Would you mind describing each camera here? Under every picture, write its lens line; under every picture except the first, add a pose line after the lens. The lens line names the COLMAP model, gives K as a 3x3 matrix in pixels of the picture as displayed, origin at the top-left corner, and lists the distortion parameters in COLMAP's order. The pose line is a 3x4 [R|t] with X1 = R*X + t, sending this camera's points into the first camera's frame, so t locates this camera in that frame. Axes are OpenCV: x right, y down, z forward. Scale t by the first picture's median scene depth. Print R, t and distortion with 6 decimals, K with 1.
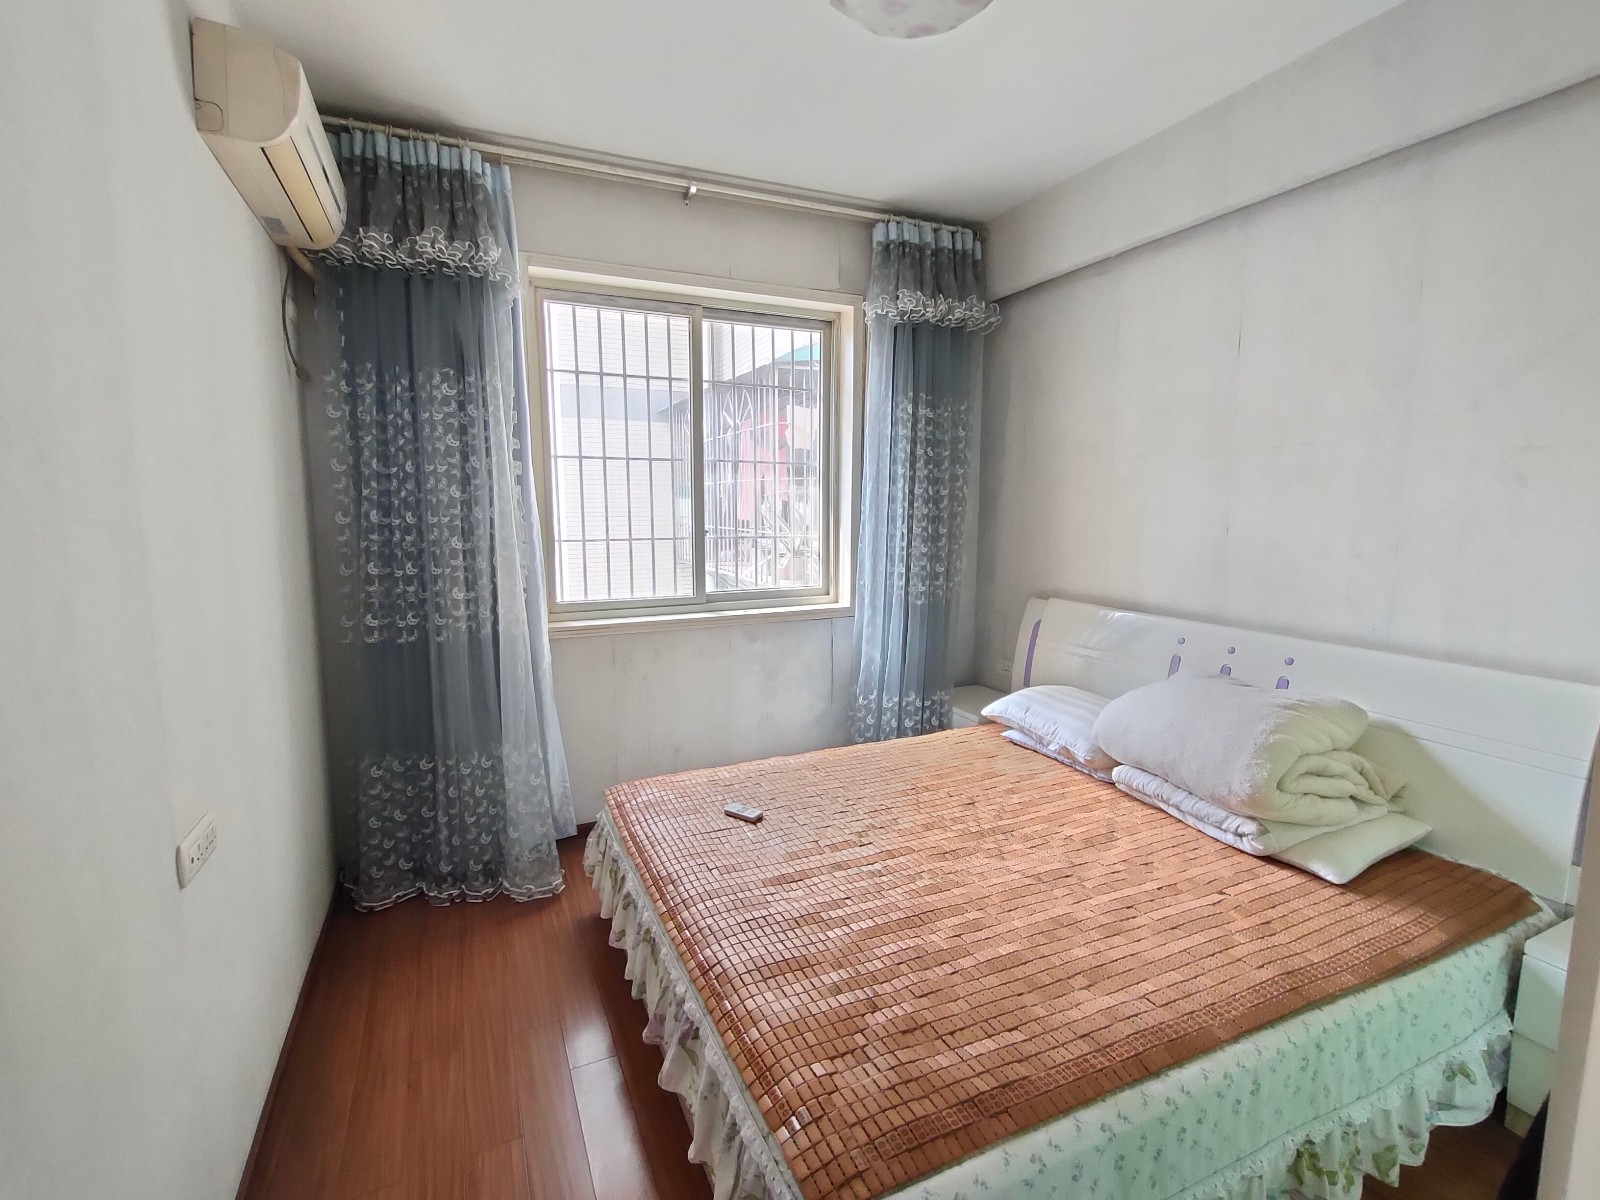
lens RADIAL K [[732.7, 0, 800.7], [0, 732.7, 592.7], [0, 0, 1]] dist [0.002323, 0.000520]
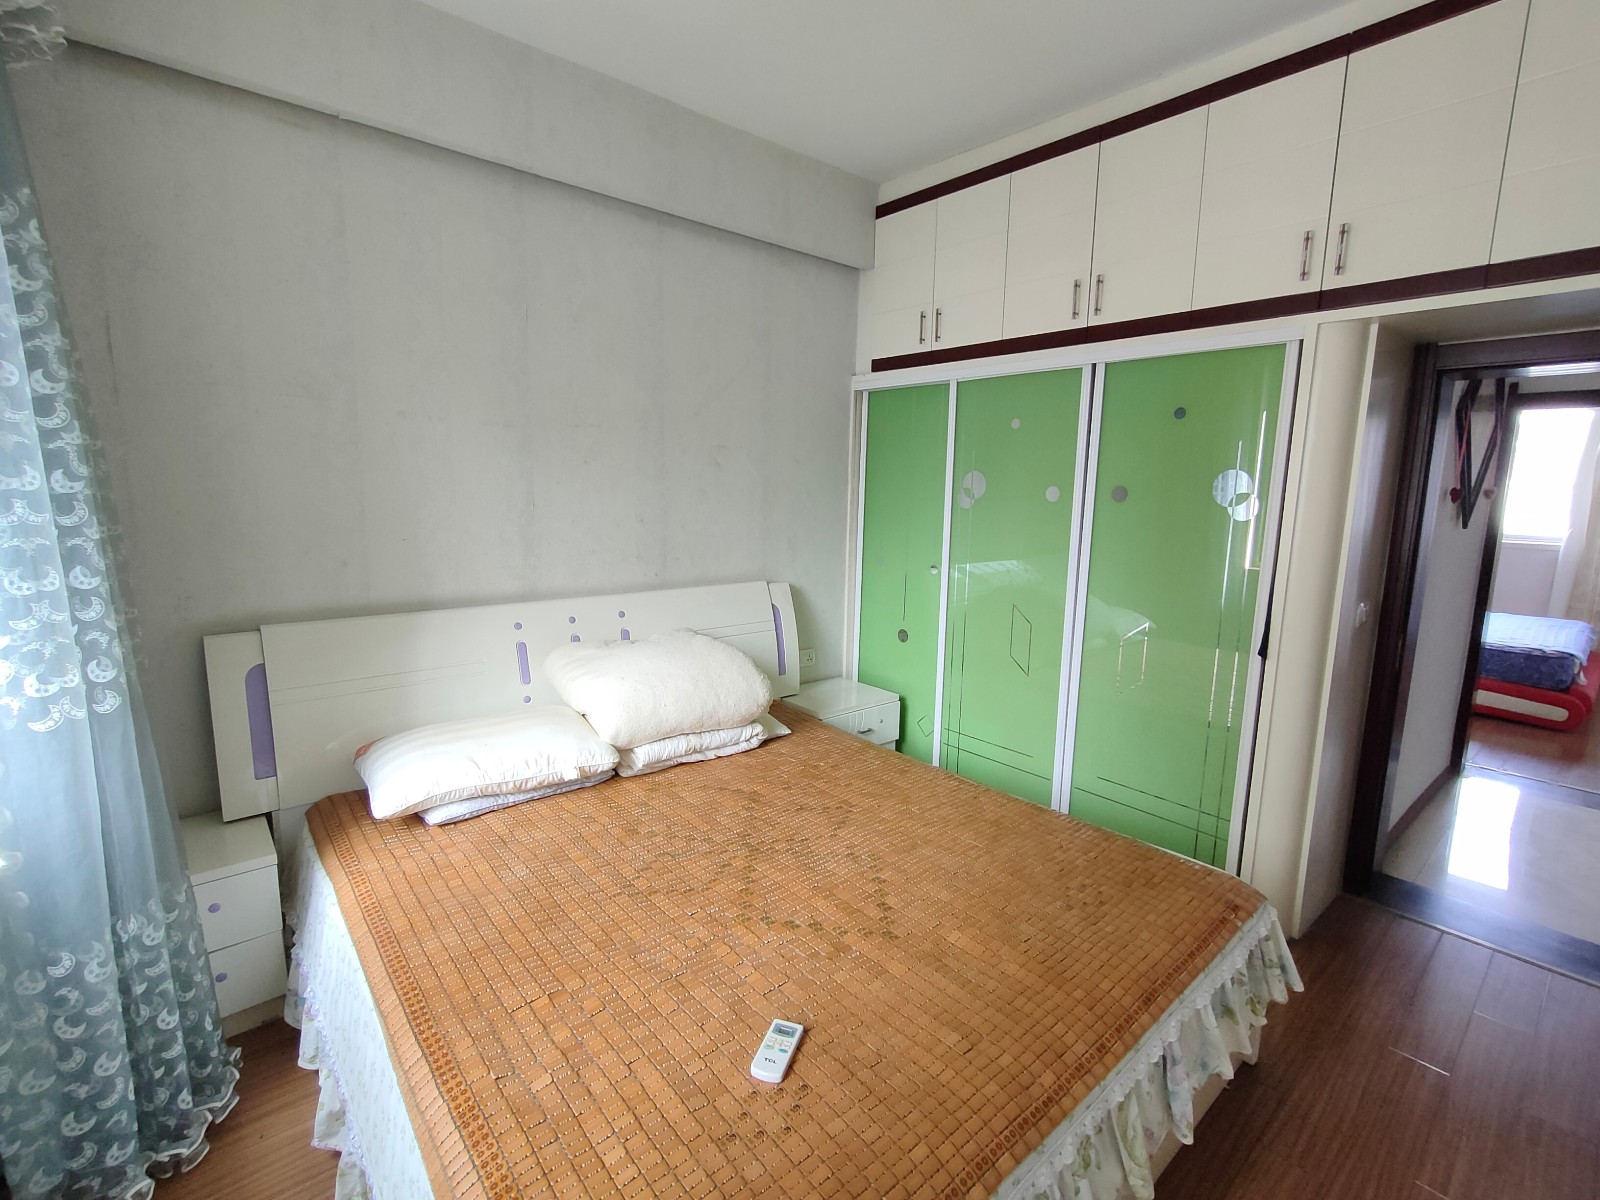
lens RADIAL K [[732.7, 0, 800.7], [0, 732.7, 592.7], [0, 0, 1]] dist [0.002323, 0.000520]
pose [[-0.266399, -0.147803, 0.952463, -0.581164], [0.103585, 0.978060, 0.180748, -0.135839], [-0.958281, 0.146812, -0.245244, 1.122819]]
